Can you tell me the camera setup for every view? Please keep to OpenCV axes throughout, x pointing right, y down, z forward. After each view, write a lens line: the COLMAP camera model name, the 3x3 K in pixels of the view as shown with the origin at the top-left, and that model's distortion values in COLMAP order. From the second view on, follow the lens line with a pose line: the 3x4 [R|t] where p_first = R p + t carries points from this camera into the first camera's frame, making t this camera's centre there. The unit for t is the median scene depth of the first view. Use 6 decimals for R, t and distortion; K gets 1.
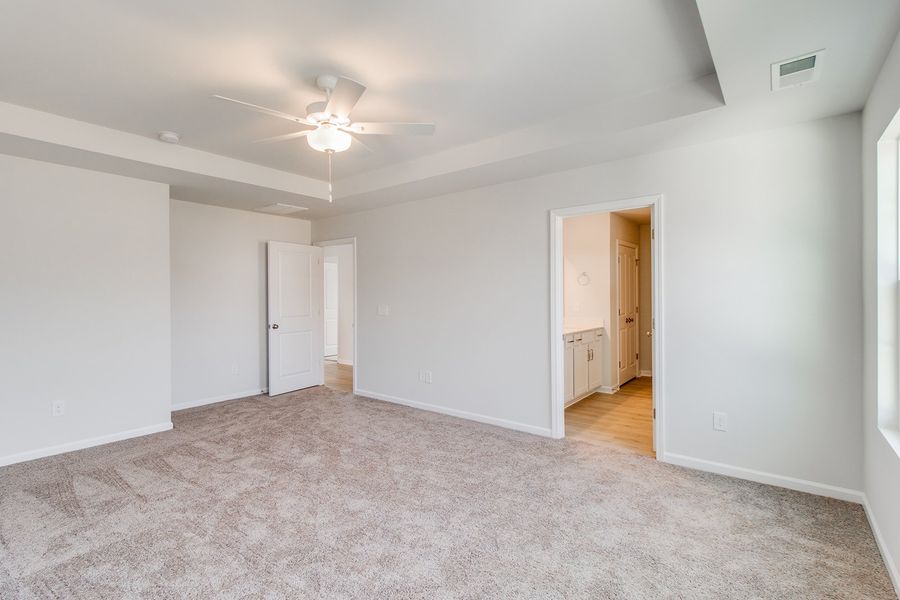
lens RADIAL K [[422.3, 0, 450.0], [0, 422.3, 300.0], [0, 0, 1]] dist [-0.001671, 0.000285]
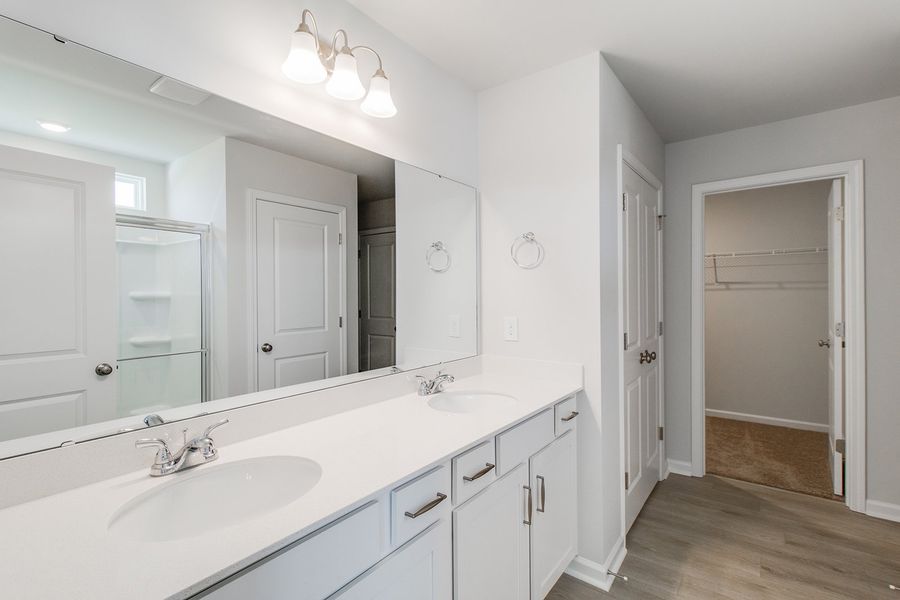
lens RADIAL K [[422.3, 0, 450.0], [0, 422.3, 300.0], [0, 0, 1]] dist [-0.001671, 0.000285]
pose [[0.999793, -0.005600, 0.019544, 0.237919], [0.005684, 0.999975, -0.004237, -0.007856], [-0.019520, 0.004347, 0.999800, 0.626548]]
